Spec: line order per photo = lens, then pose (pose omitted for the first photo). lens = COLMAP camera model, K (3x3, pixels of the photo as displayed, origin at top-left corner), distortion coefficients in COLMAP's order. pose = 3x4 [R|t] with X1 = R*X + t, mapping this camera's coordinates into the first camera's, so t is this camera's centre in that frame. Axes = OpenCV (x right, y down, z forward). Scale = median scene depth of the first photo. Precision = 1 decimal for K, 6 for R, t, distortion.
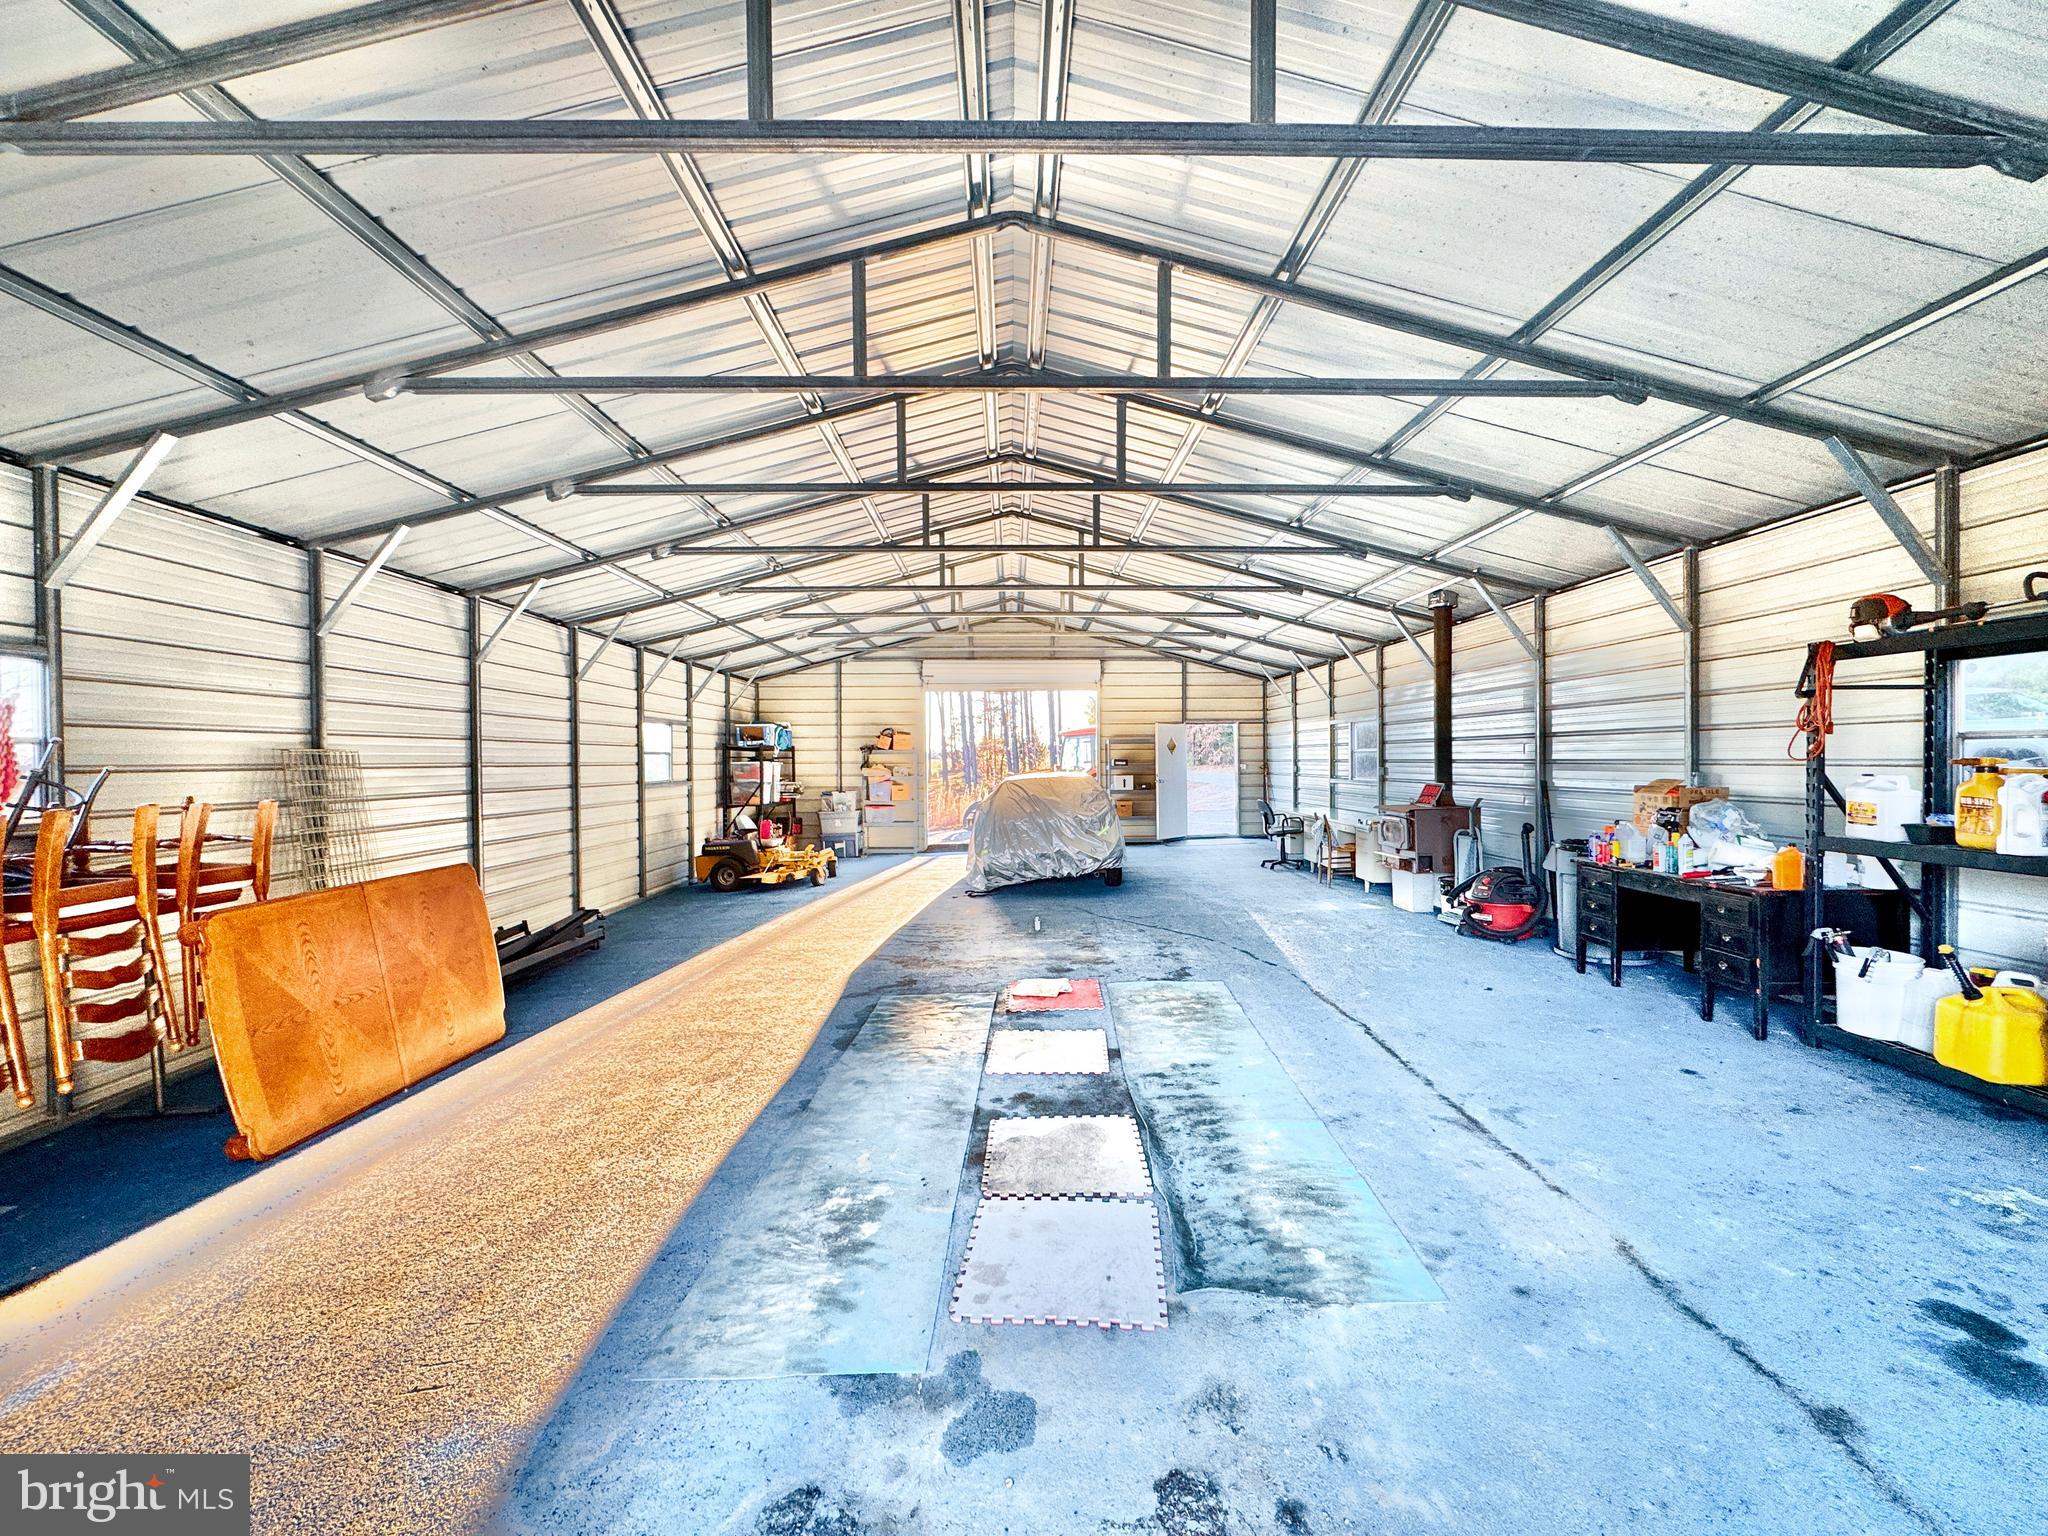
lens RADIAL K [[810.5, 0, 1024.0], [0, 810.5, 768.0], [0, 0, 1]] dist [-0.003107, -0.000184]
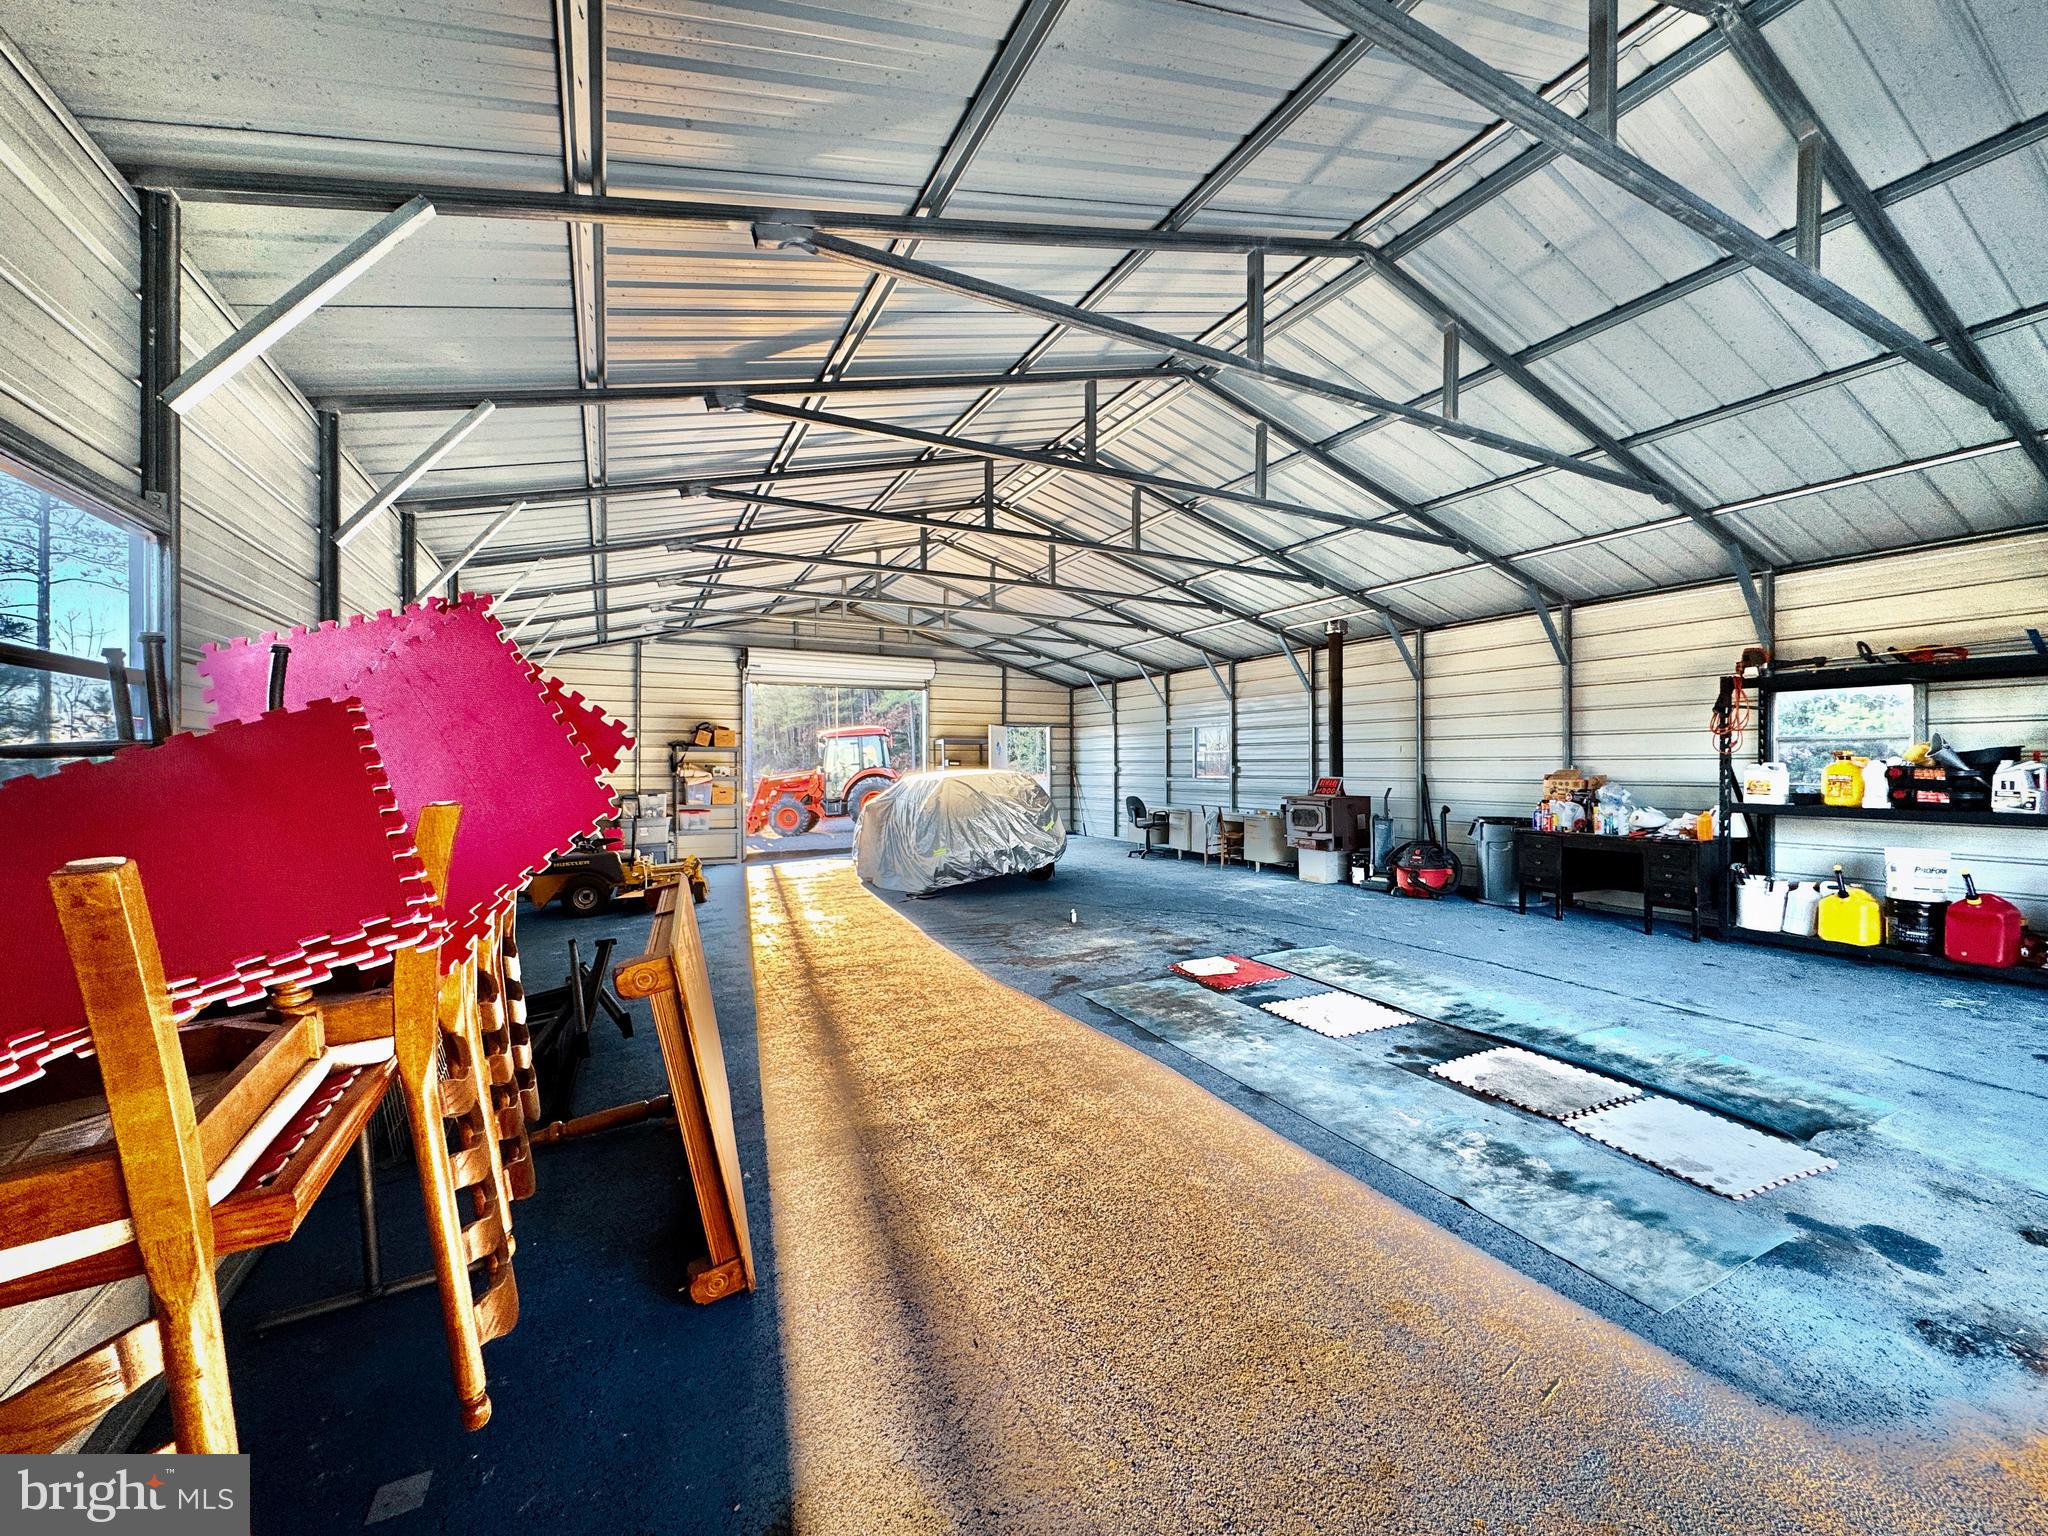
lens RADIAL K [[810.5, 0, 1024.0], [0, 810.5, 768.0], [0, 0, 1]] dist [-0.003107, -0.000184]
pose [[0.896012, 0.003988, 0.444013, -0.648301], [0.000222, 0.999956, -0.009430, 0.023381], [-0.444030, 0.008548, 0.895971, 0.163347]]
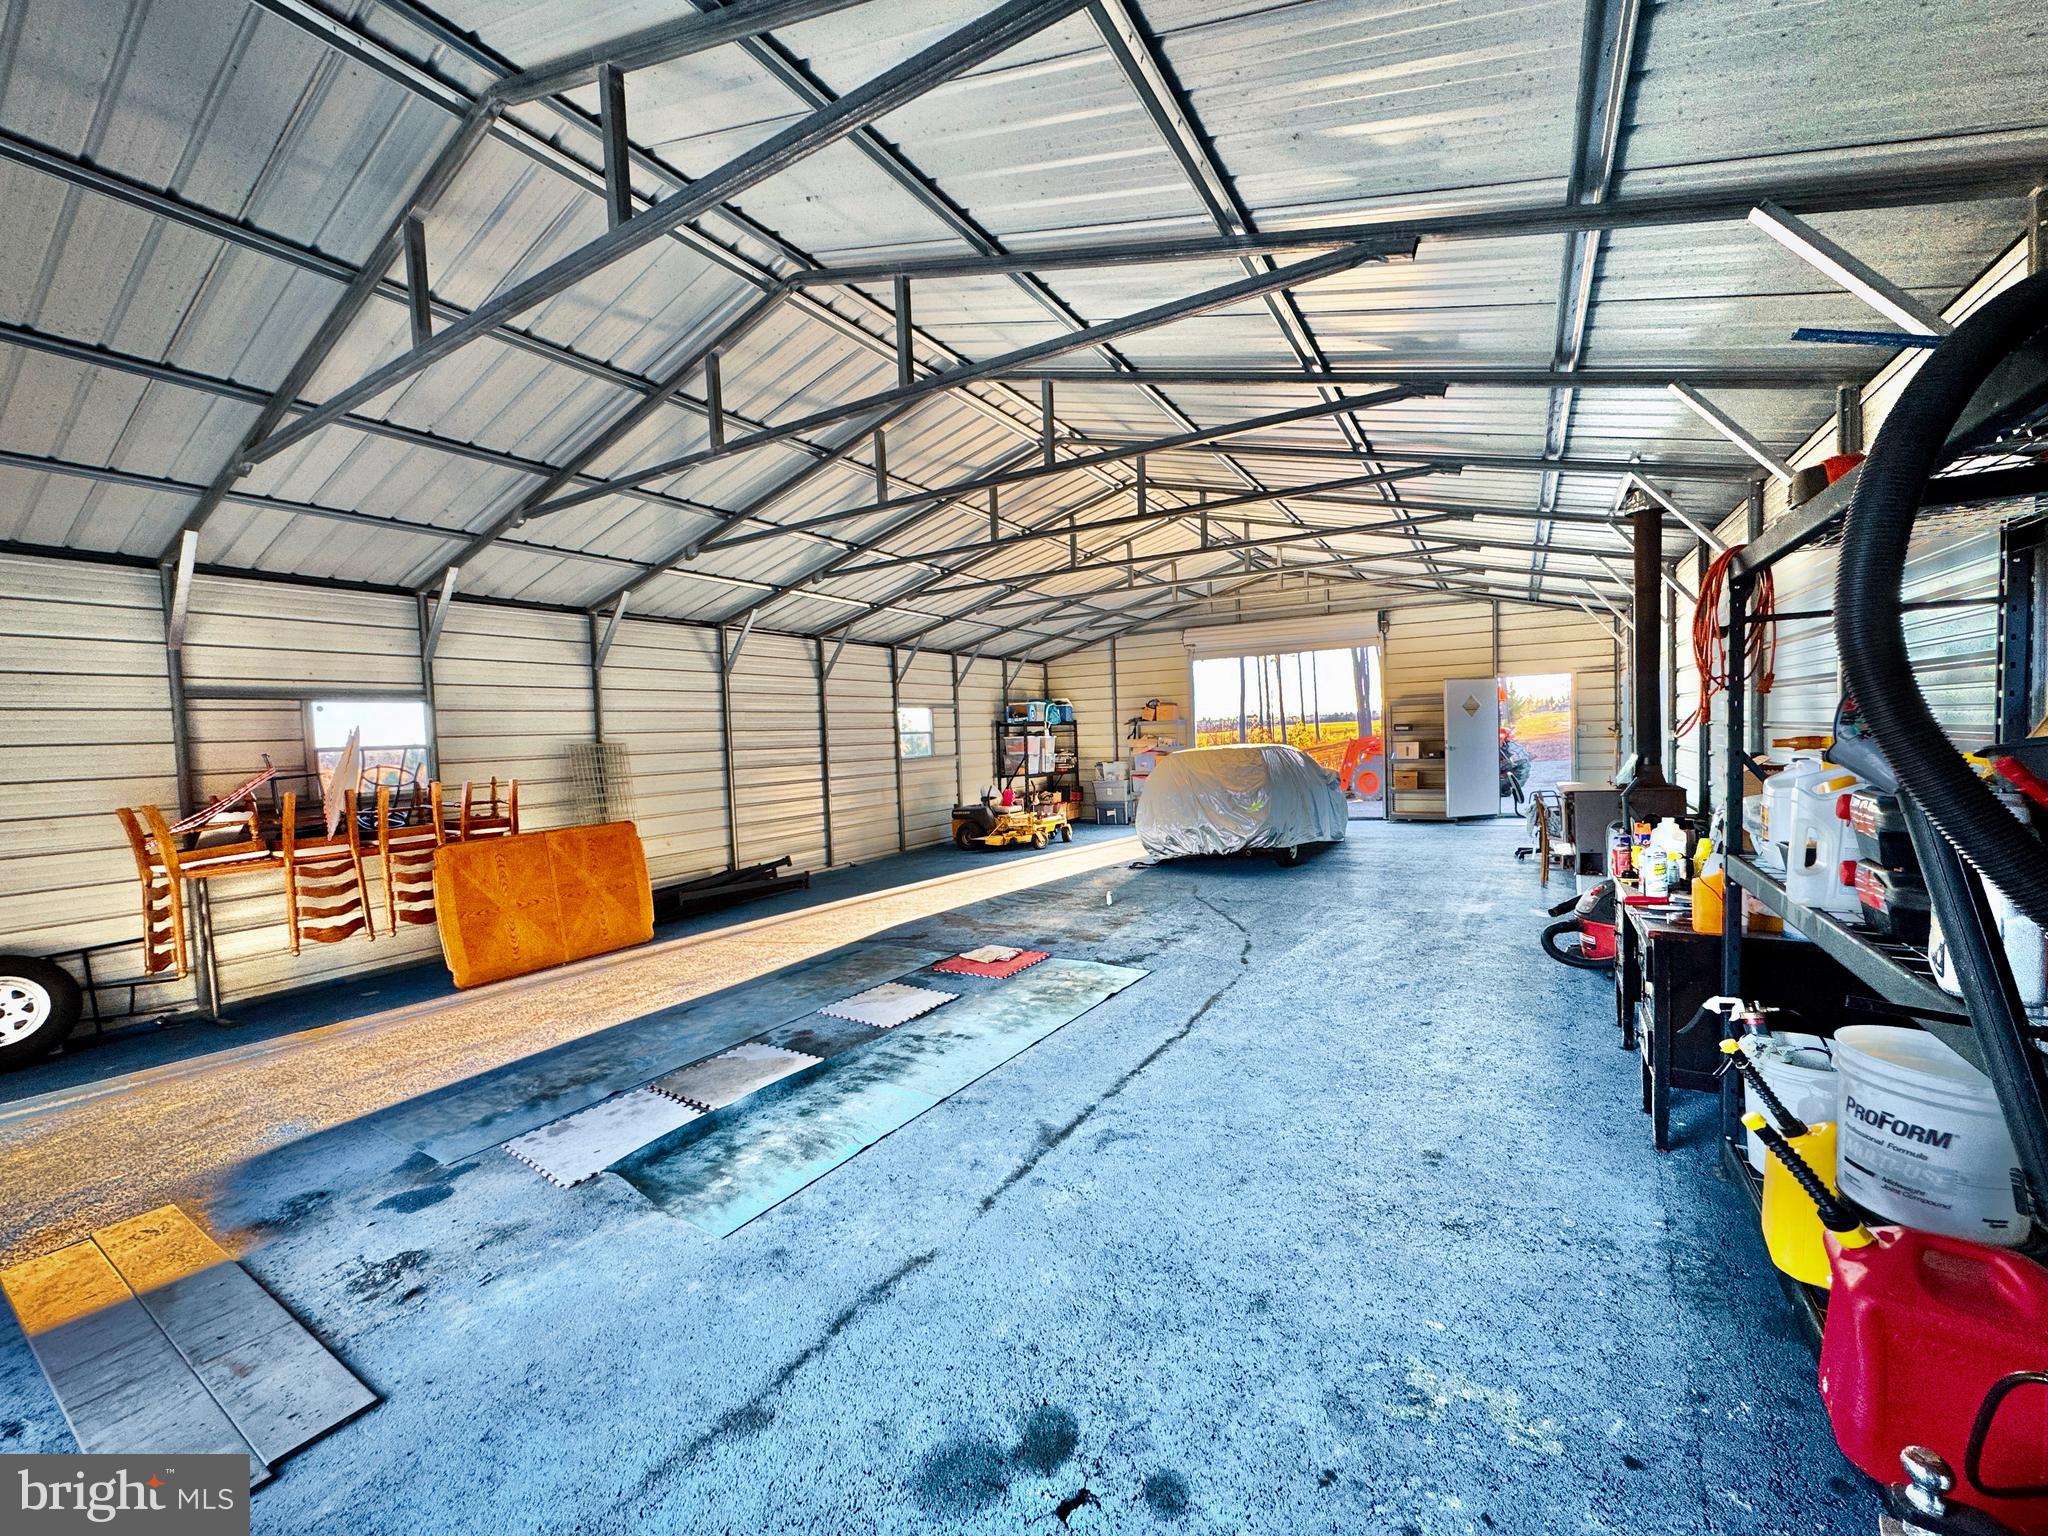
lens RADIAL K [[810.5, 0, 1024.0], [0, 810.5, 768.0], [0, 0, 1]] dist [-0.003107, -0.000184]
pose [[0.846379, 0.000145, -0.532581, 0.621940], [0.023955, 0.998978, 0.038341, -0.016133], [0.532042, -0.045209, 0.845510, 0.120694]]
